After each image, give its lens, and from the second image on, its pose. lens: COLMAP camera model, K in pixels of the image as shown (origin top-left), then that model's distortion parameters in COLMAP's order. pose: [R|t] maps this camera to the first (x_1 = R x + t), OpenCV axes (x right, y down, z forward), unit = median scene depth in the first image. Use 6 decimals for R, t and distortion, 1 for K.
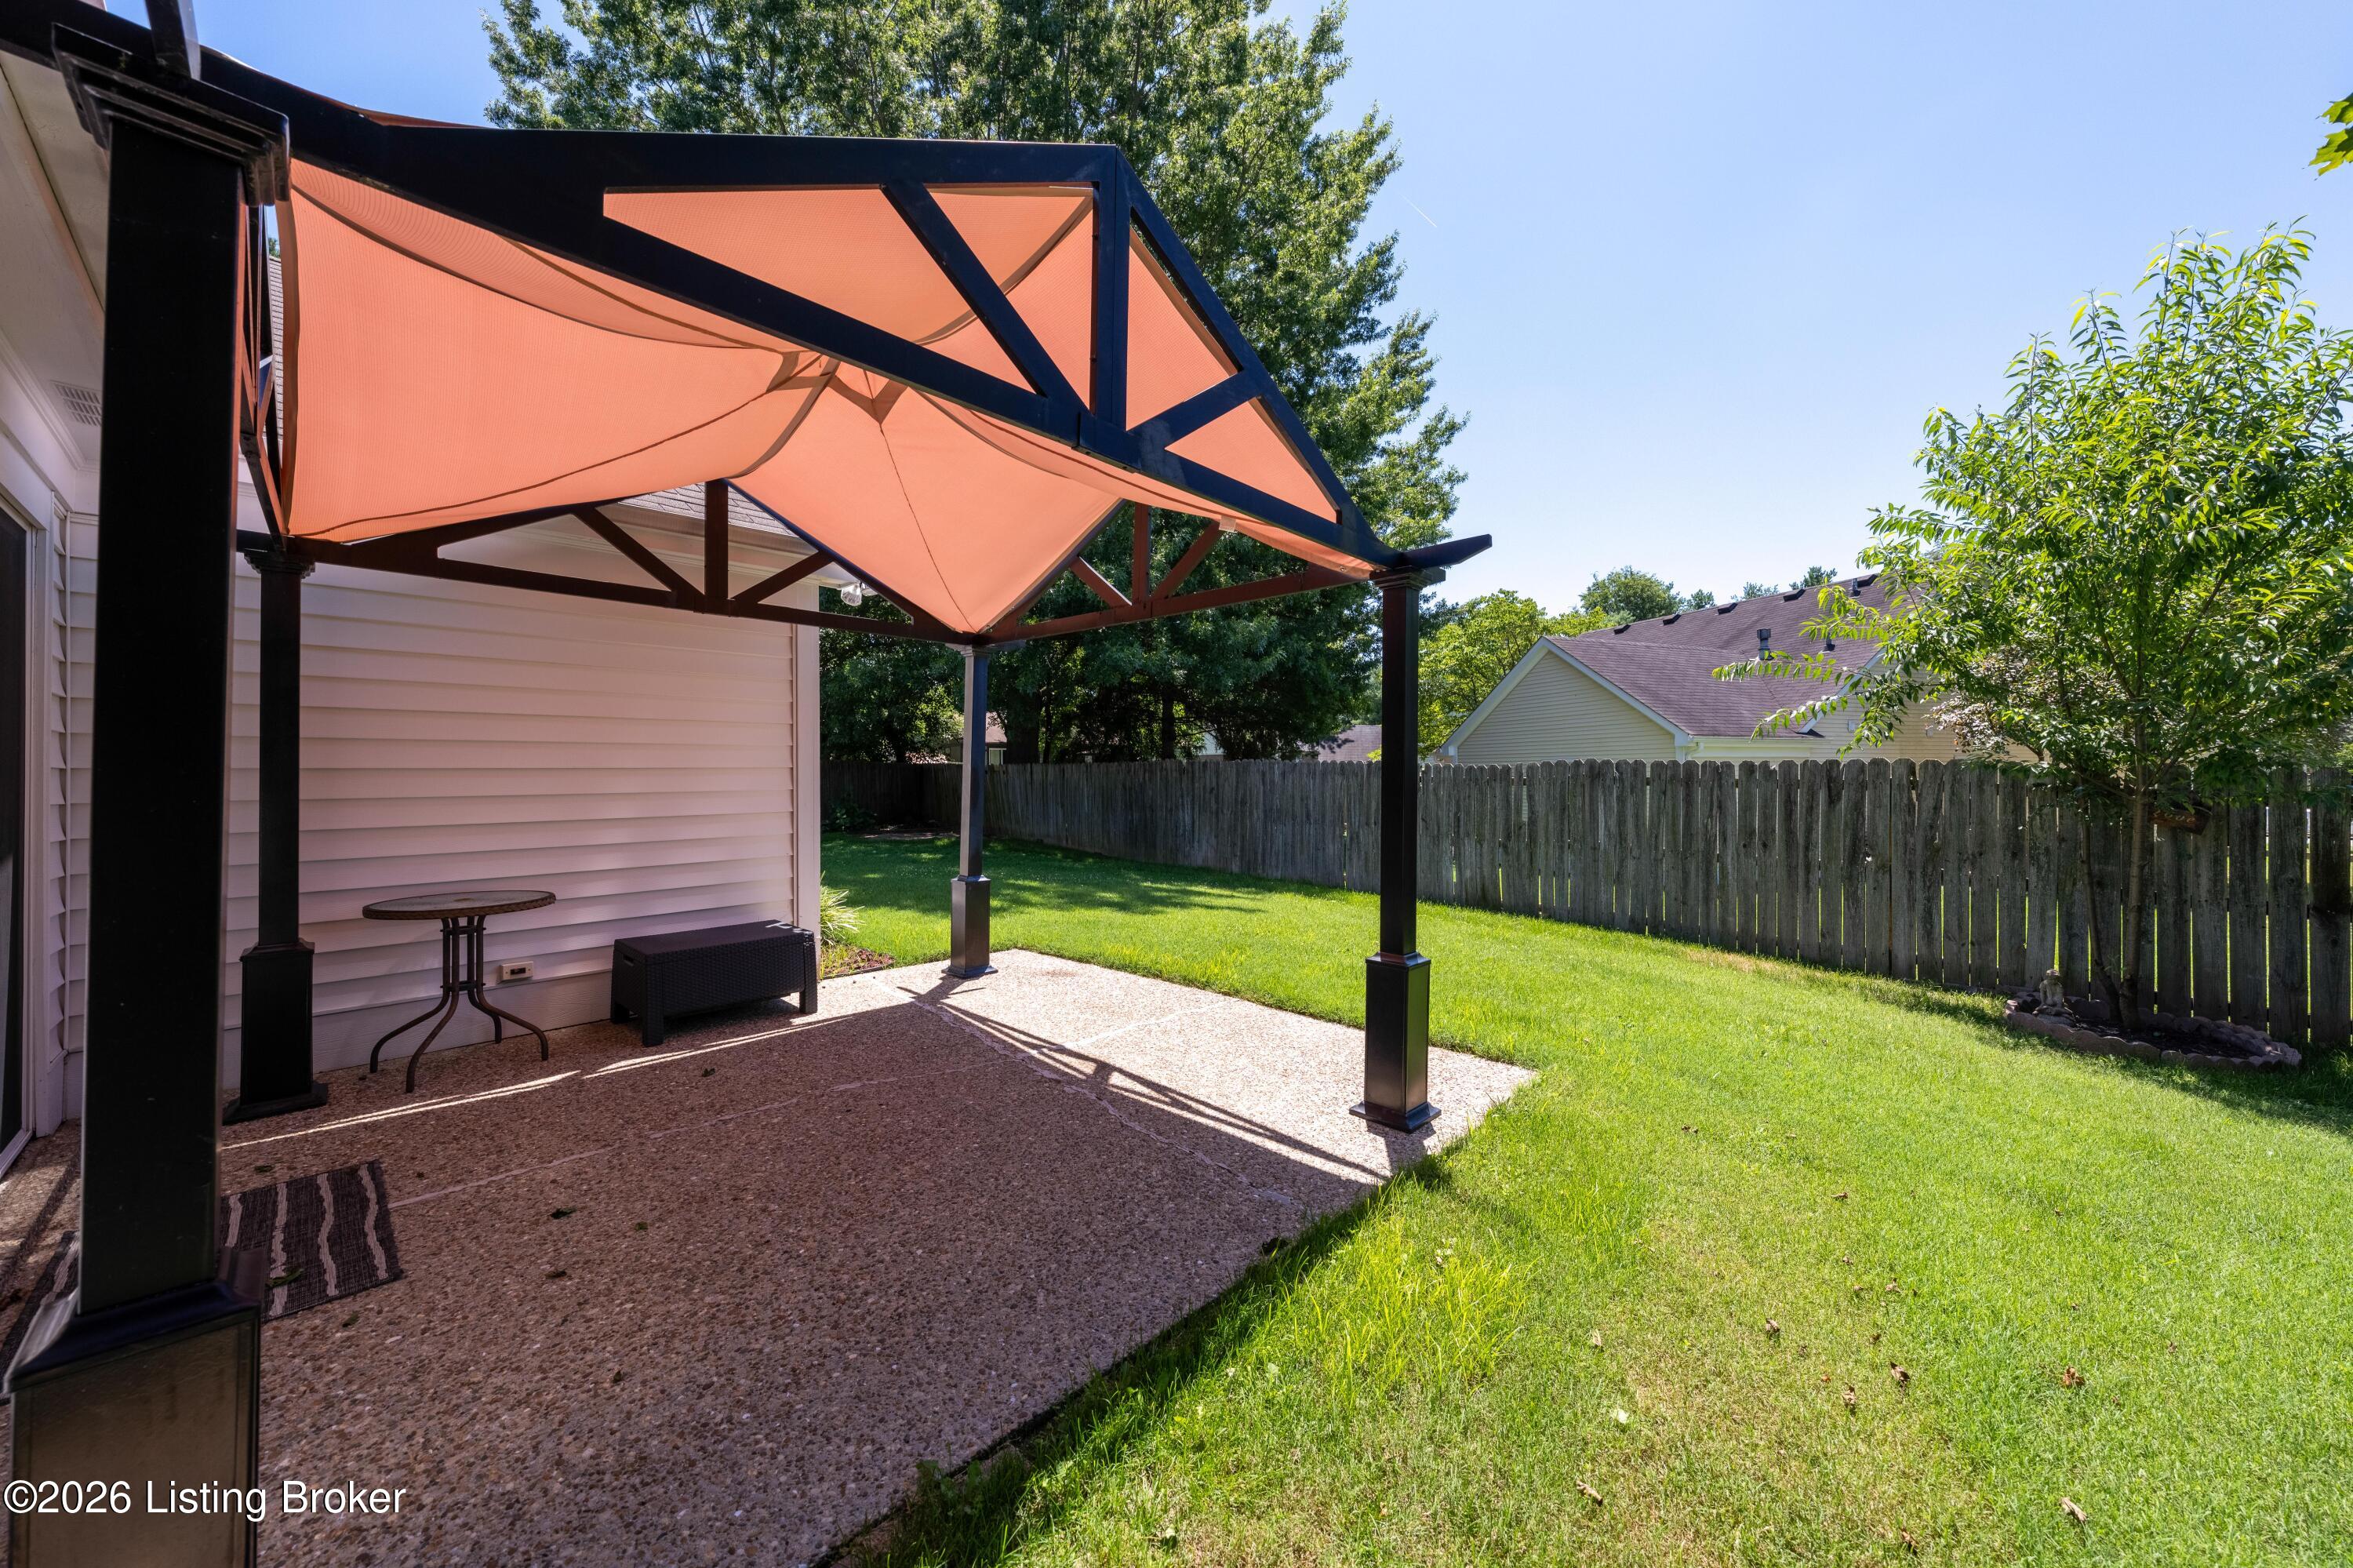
lens RADIAL K [[813.1, 0, 1176.5], [0, 813.1, 784.0], [0, 0, 1]] dist [0.001198, -0.000036]
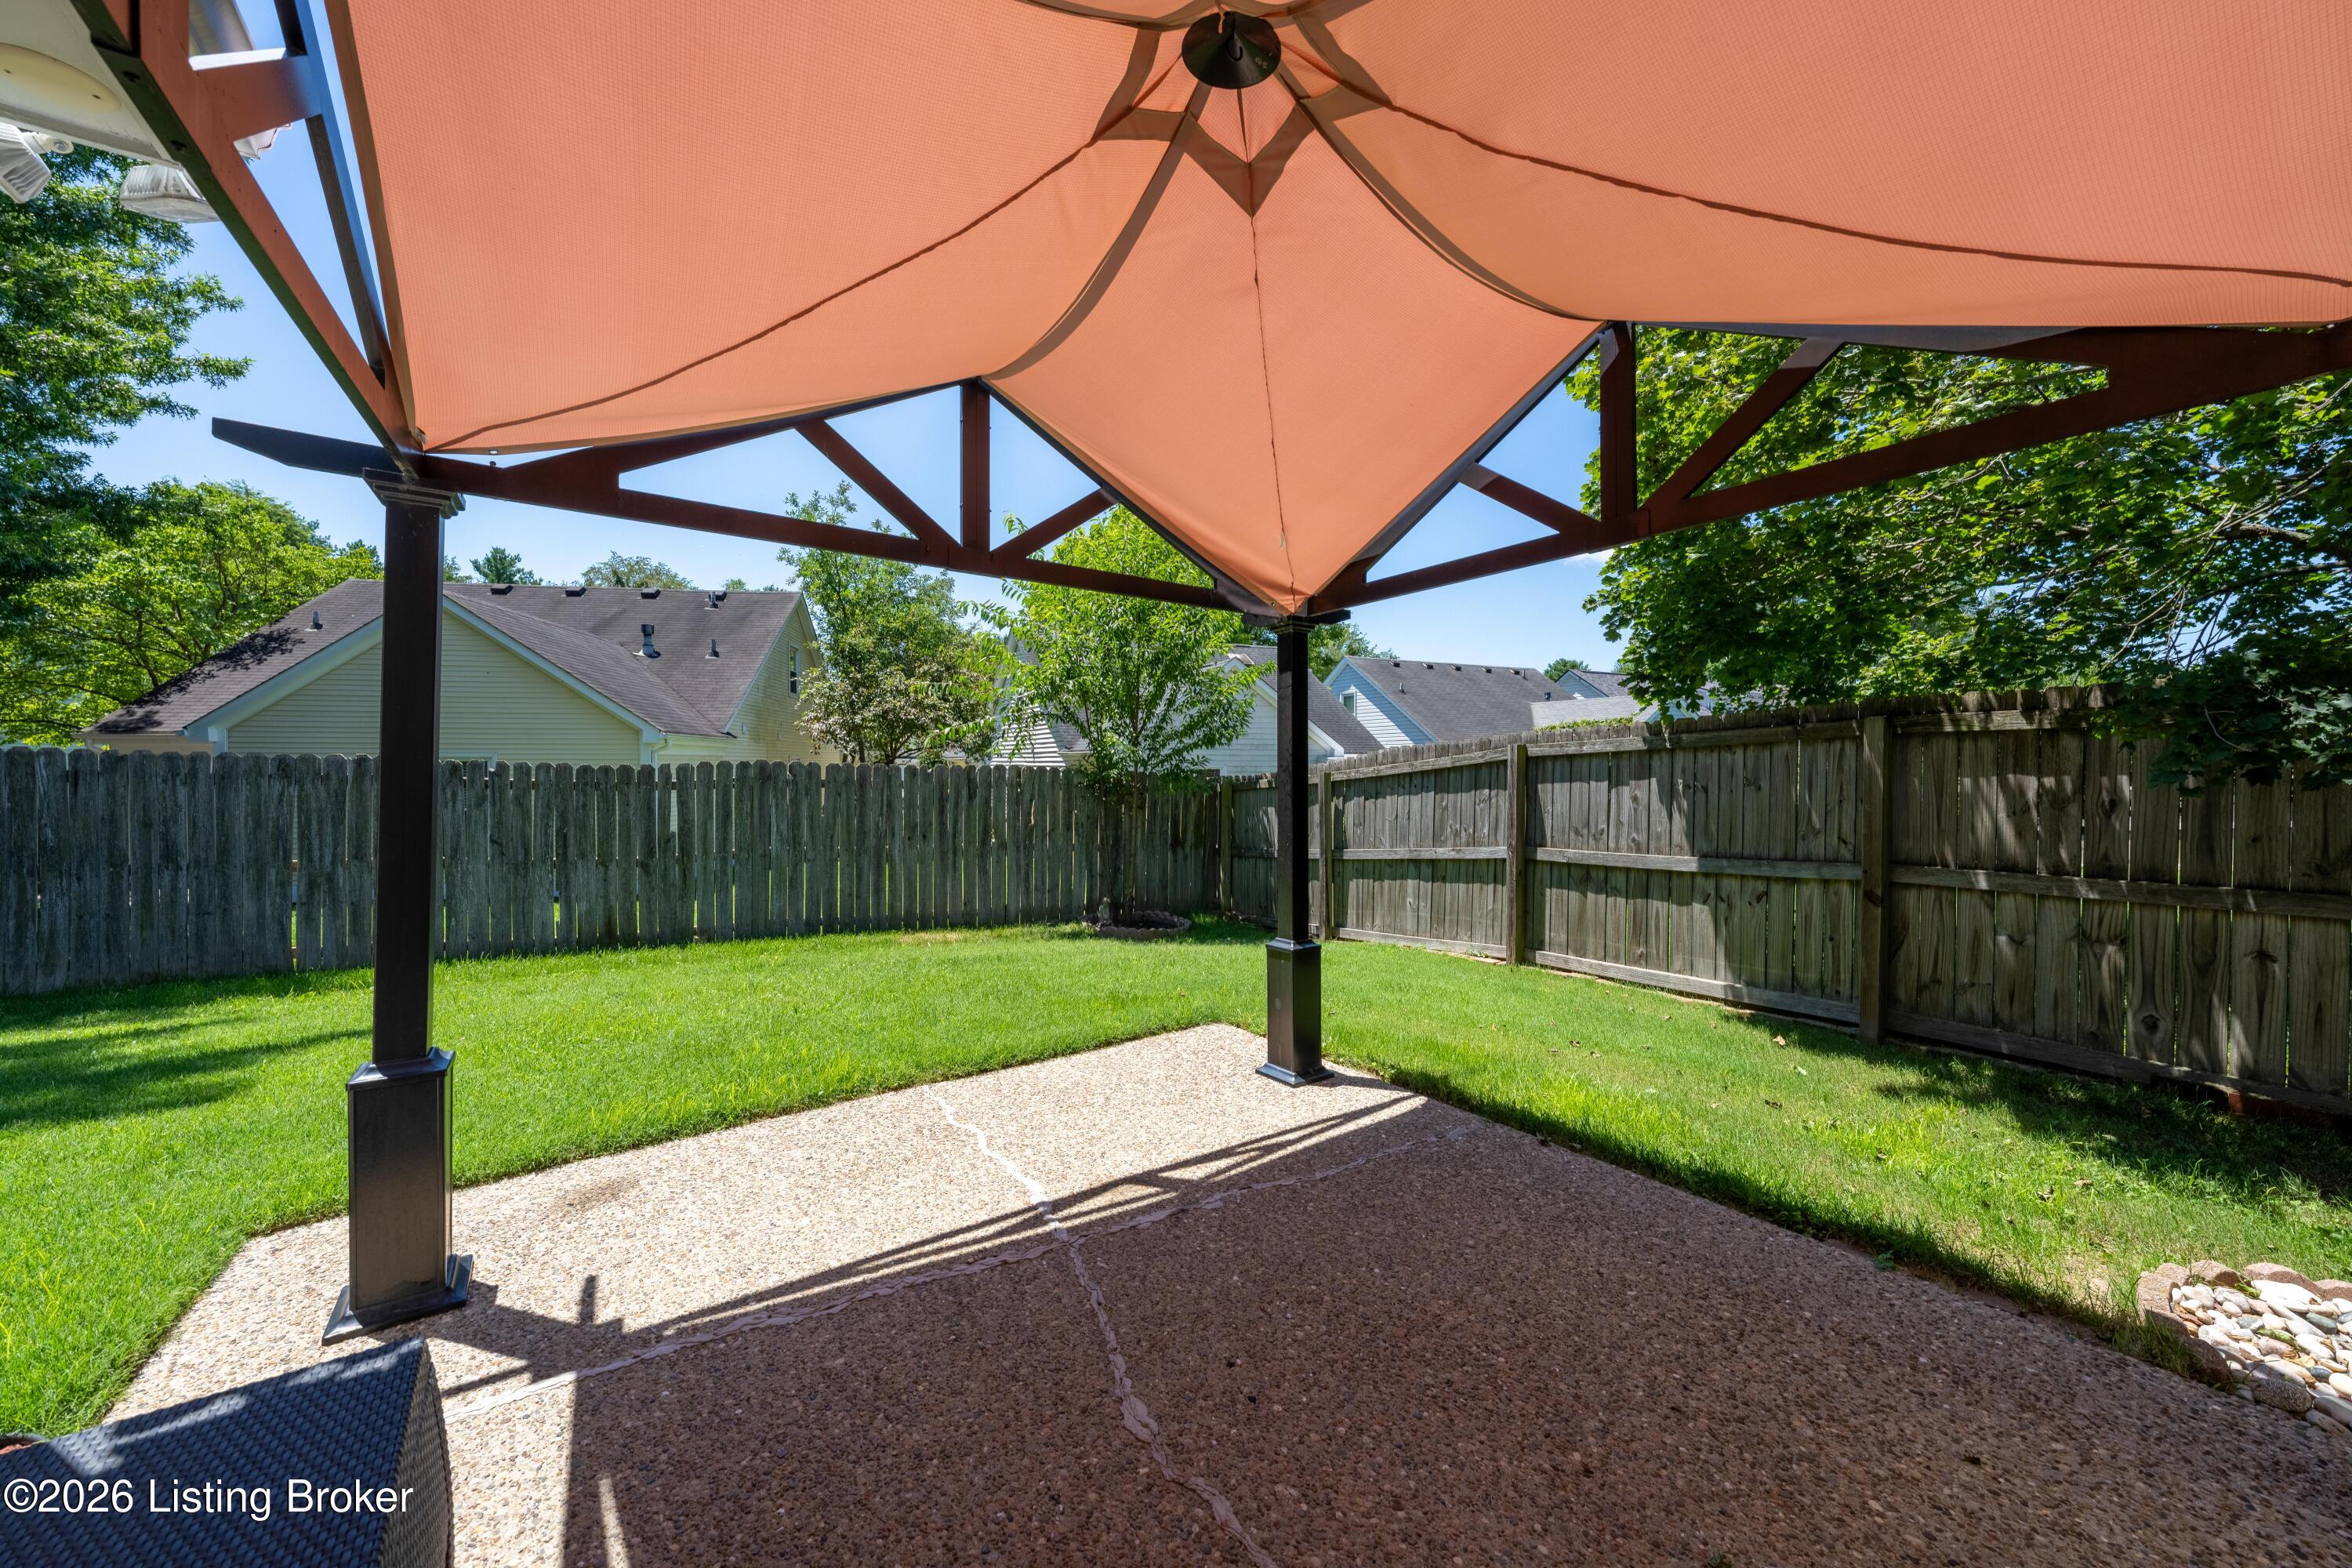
lens RADIAL K [[857.5, 0, 1187.0], [0, 857.5, 776.5], [0, 0, 1]] dist [-0.000776, 0.000037]
pose [[0.190520, -0.005939, 0.981665, -0.774891], [0.007607, 0.999961, 0.004574, -0.027067], [-0.981654, 0.006596, 0.190558, 0.722696]]
